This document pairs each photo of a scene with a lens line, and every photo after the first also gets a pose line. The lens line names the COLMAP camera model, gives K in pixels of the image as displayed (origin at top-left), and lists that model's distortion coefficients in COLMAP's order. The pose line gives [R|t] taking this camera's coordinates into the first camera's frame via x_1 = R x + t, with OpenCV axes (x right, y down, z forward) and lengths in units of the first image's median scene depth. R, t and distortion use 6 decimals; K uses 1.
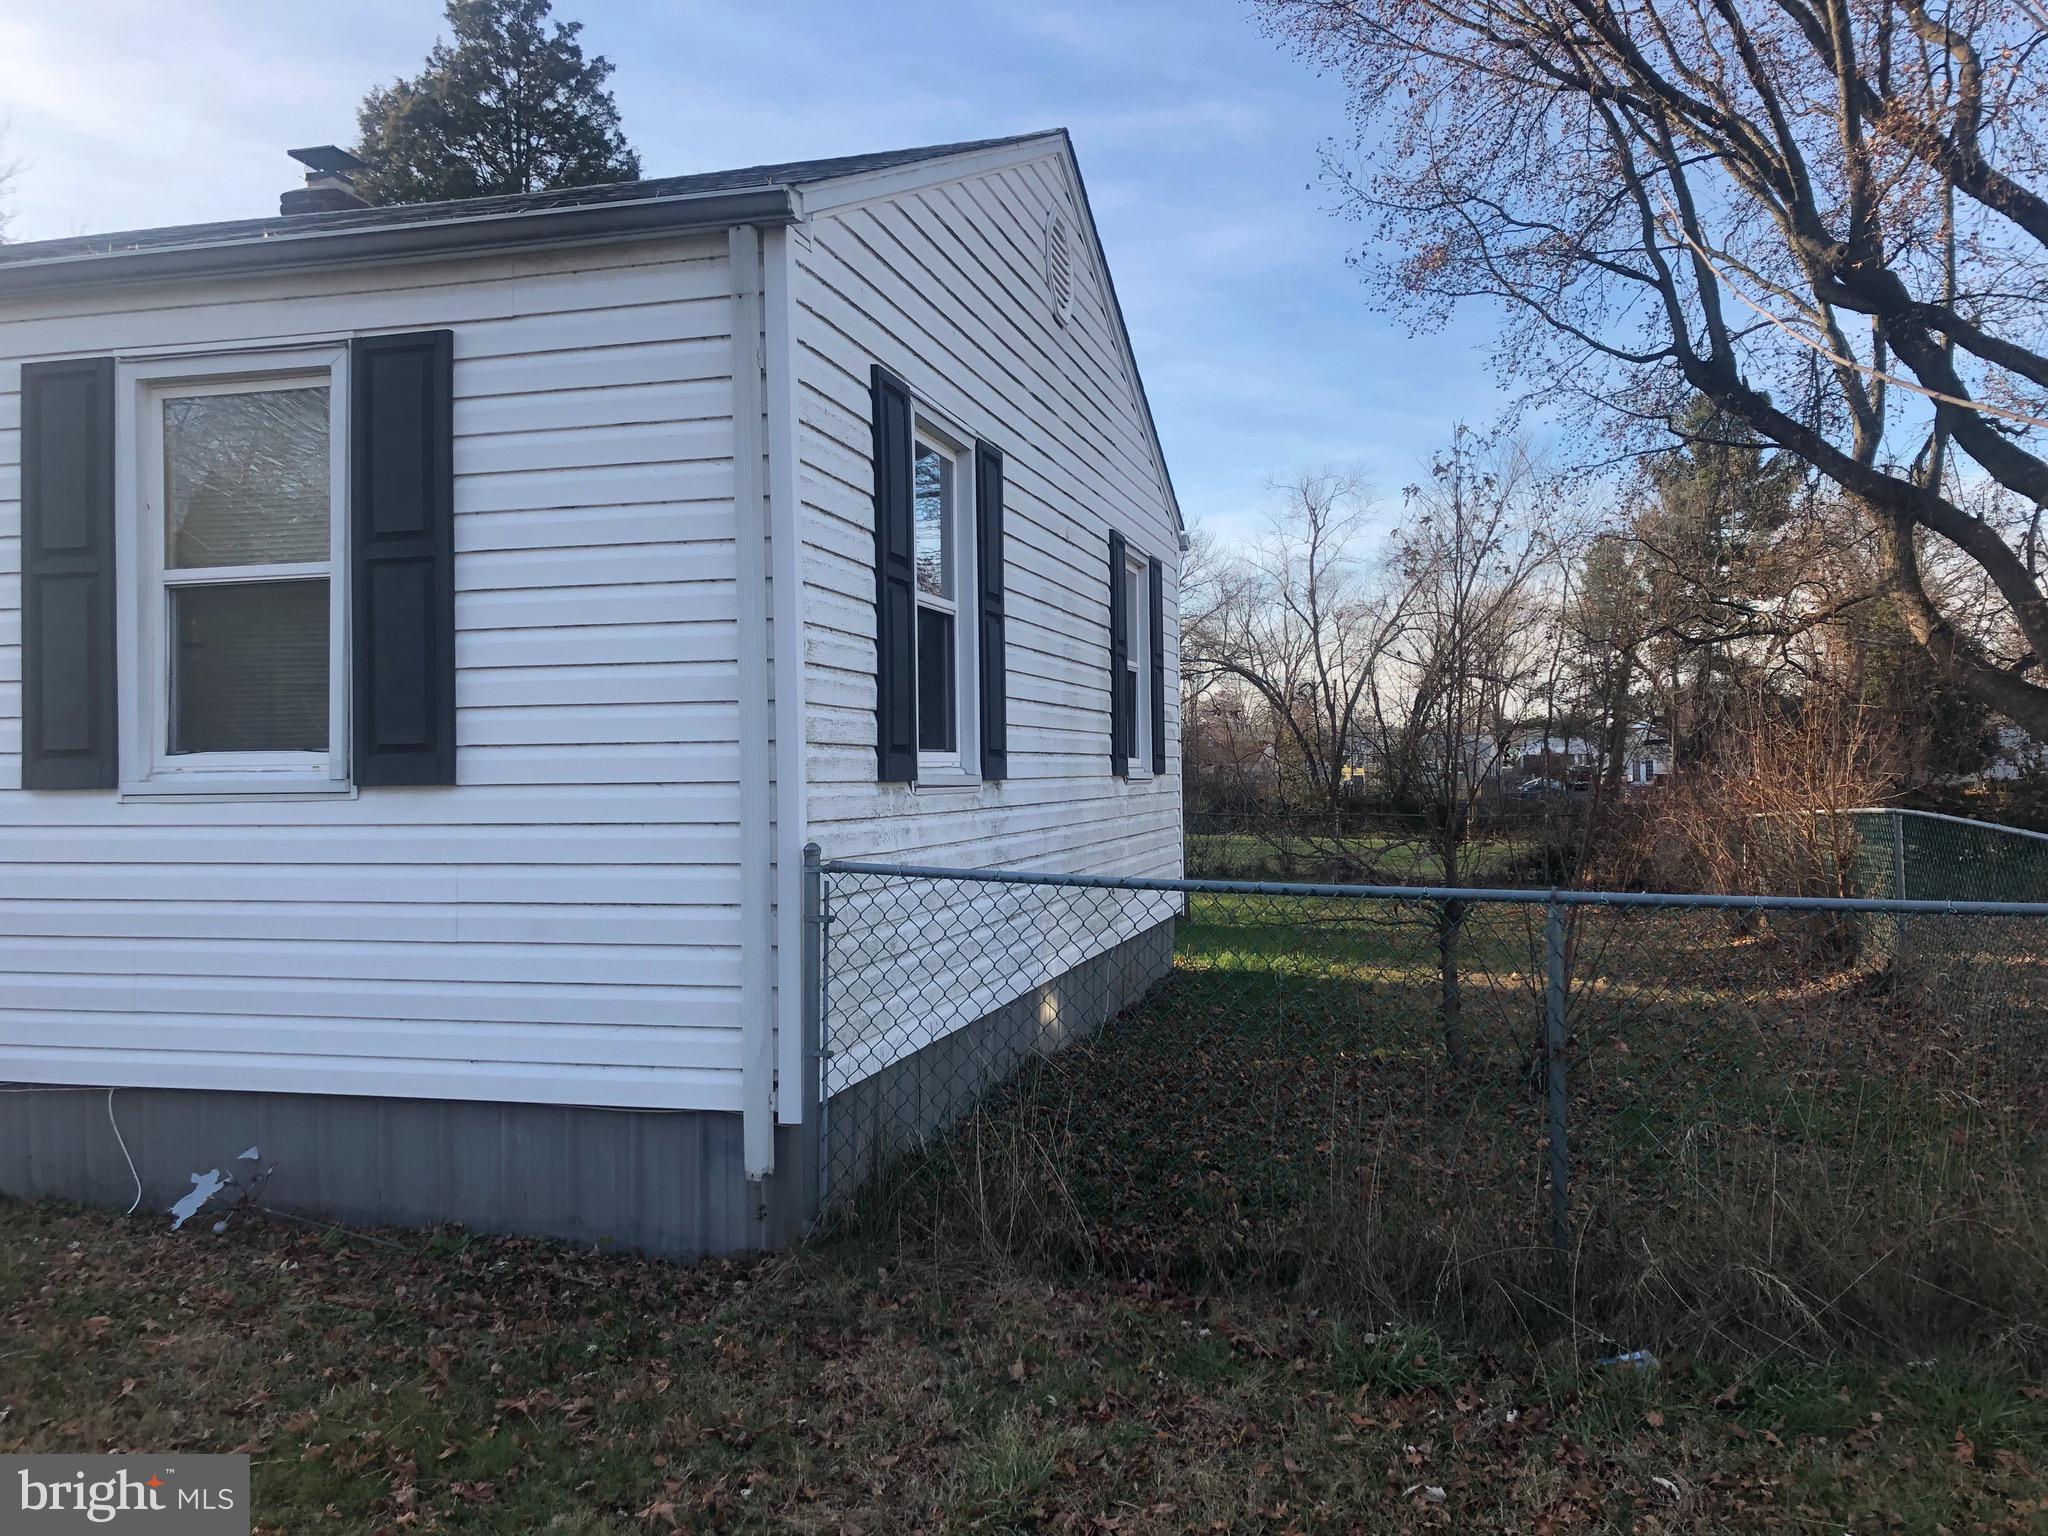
lens RADIAL K [[1654.3, 0, 1021.6], [0, 1654.3, 757.4], [0, 0, 1]] dist [0.046737, -0.016926]
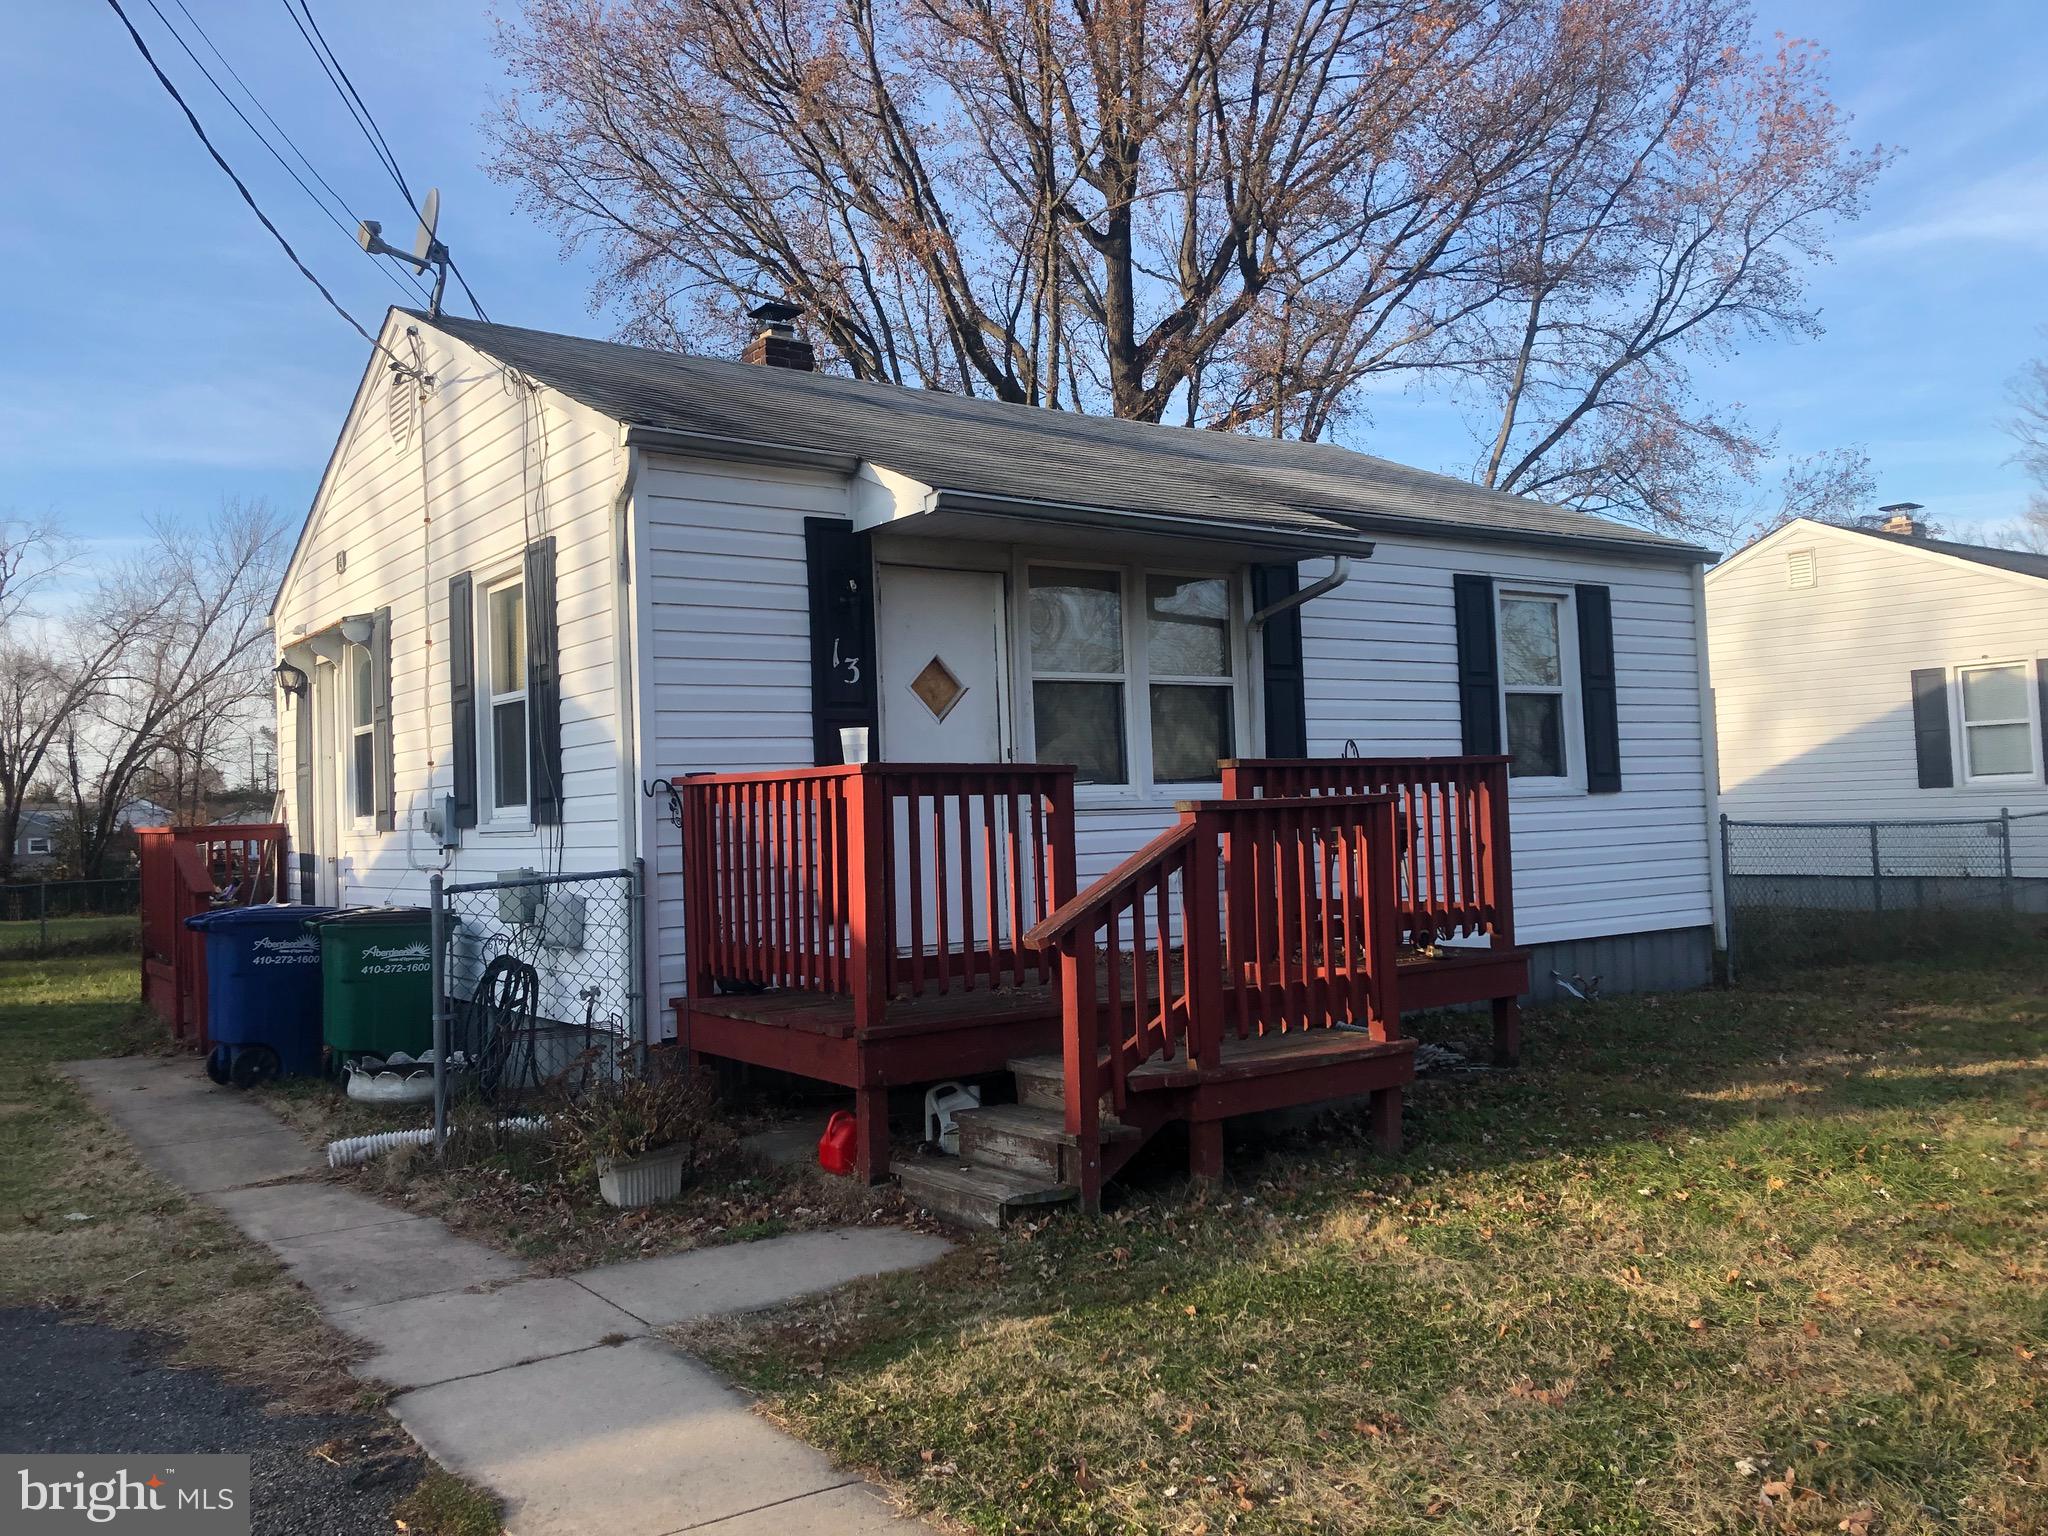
lens RADIAL K [[1654.3, 0, 1023.5], [0, 1654.3, 763.5], [0, 0, 1]] dist [0.046737, -0.016926]
pose [[0.642850, 0.015468, 0.765836, -2.528430], [0.019102, 0.999161, -0.036215, 0.044747], [-0.765754, 0.037910, 0.642015, 0.182507]]
